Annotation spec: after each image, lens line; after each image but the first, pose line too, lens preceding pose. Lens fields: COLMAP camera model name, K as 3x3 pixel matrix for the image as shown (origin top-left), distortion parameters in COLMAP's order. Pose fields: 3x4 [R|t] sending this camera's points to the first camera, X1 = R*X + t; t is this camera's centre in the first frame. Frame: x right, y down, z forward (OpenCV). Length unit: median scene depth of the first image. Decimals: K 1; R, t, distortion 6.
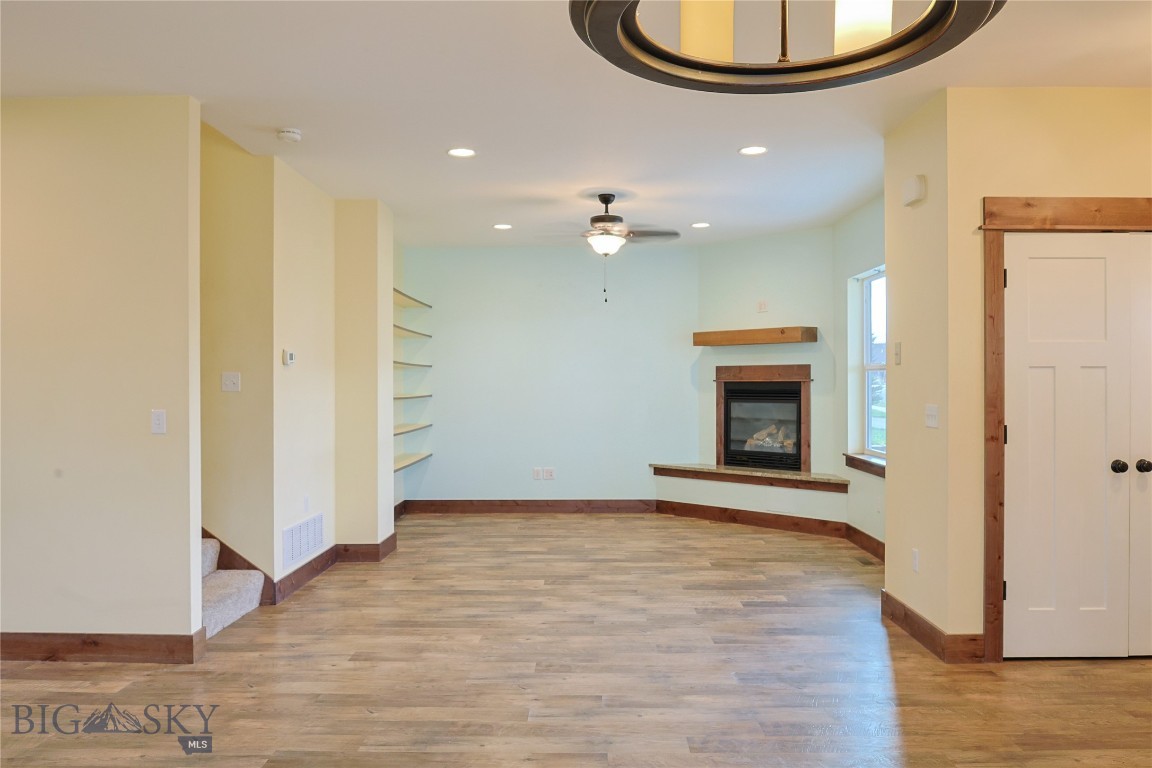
lens RADIAL K [[894.3, 0, 576.0], [0, 894.3, 384.0], [0, 0, 1]] dist [-0.002407, -0.000597]
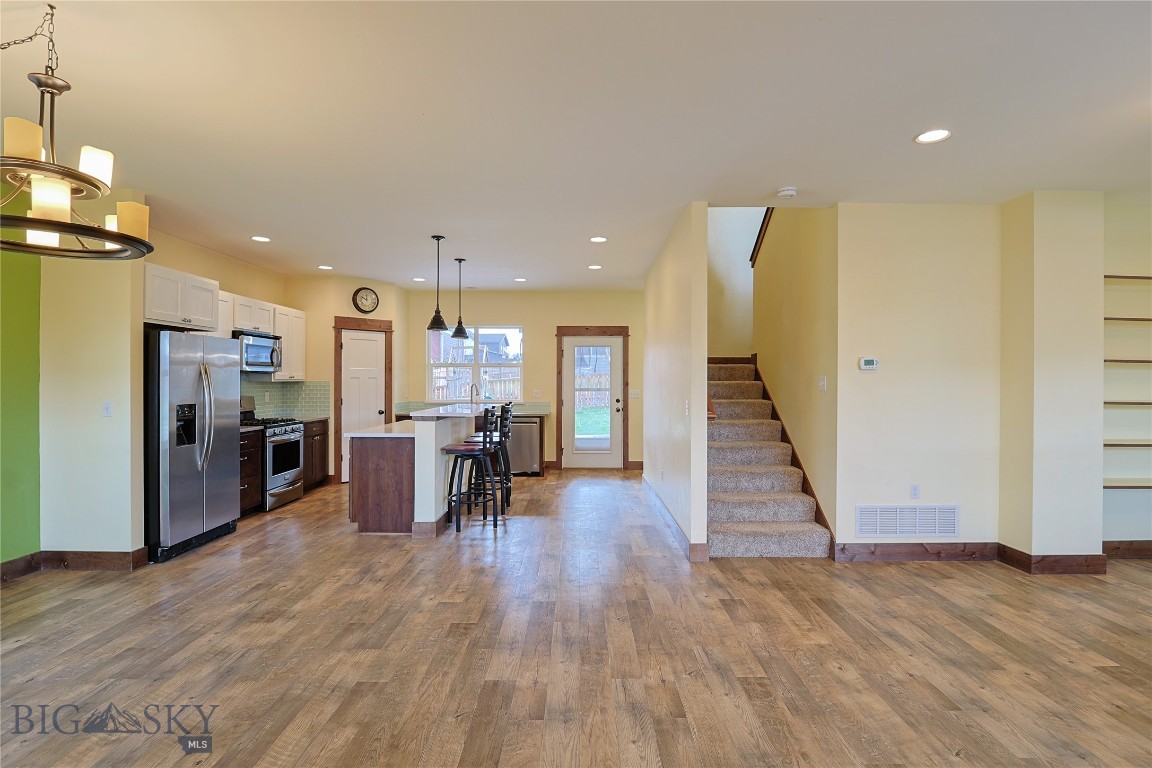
lens RADIAL K [[559.6, 0, 580.5], [0, 559.6, 381.2], [0, 0, 1]] dist [-0.016334, 0.000224]
pose [[0.011906, 0.004056, -0.999921, 0.544546], [-0.006637, 0.999970, 0.003977, -0.008429], [0.999907, 0.006589, 0.011932, 0.779095]]
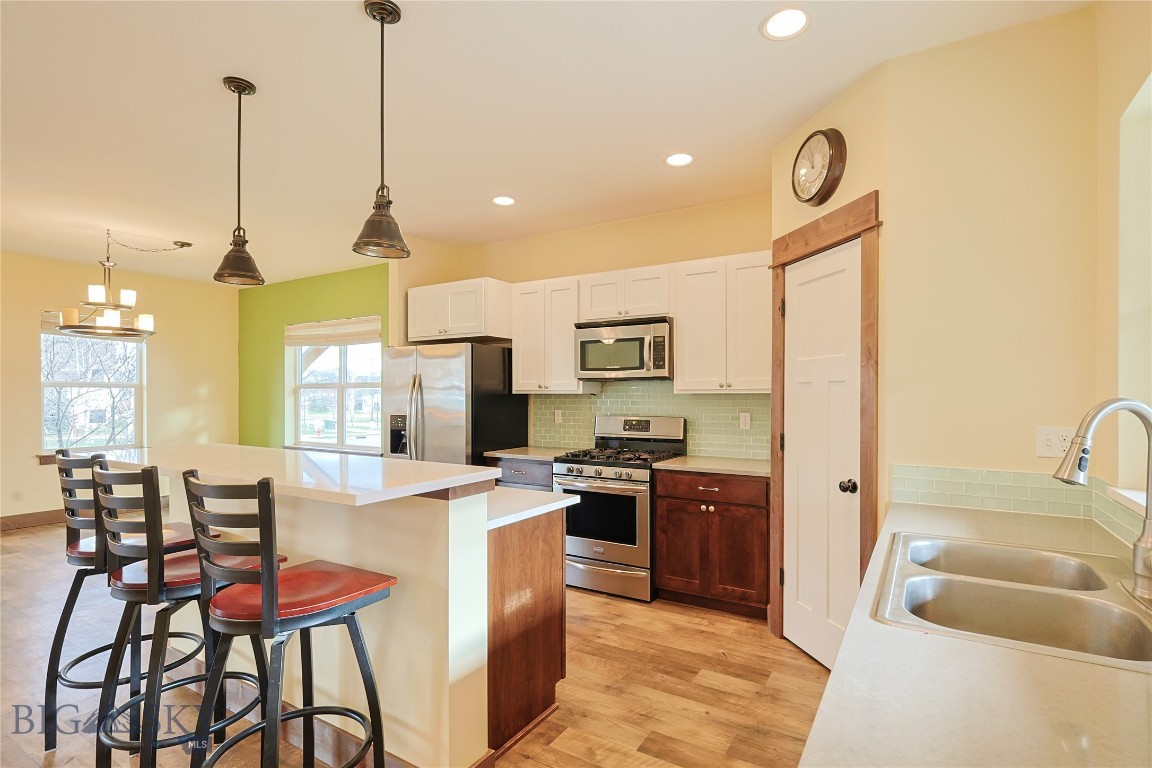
lens RADIAL K [[550.6, 0, 596.7], [0, 550.6, 397.6], [0, 0, 1]] dist [0.000862, 0.000426]
pose [[-0.866031, 0.001432, 0.499989, -1.287563], [0.005838, 0.999957, 0.007247, 0.003378], [-0.499957, 0.009195, -0.866002, 0.790489]]
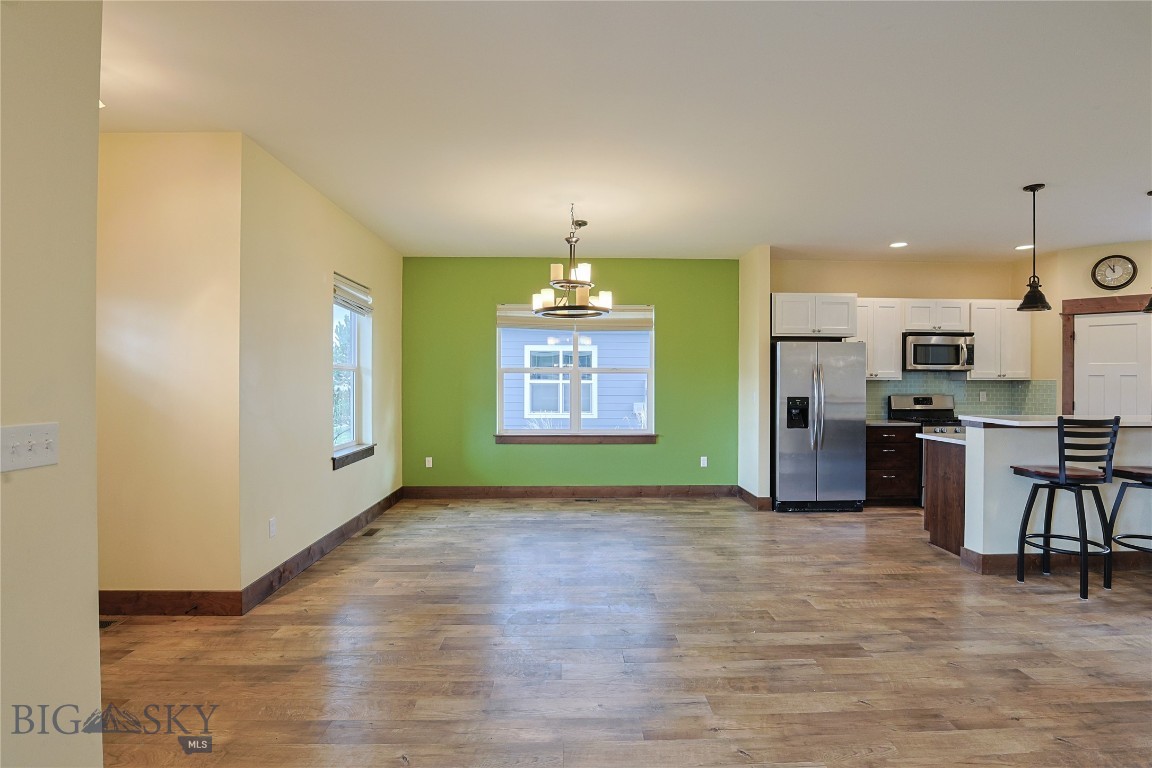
lens RADIAL K [[559.6, 0, 580.5], [0, 559.6, 381.2], [0, 0, 1]] dist [-0.016334, 0.000224]
pose [[-0.999034, 0.000277, -0.043937, 0.101428], [-0.000019, 0.999977, 0.006746, -0.002978], [0.043938, 0.006740, -0.999012, 1.358850]]
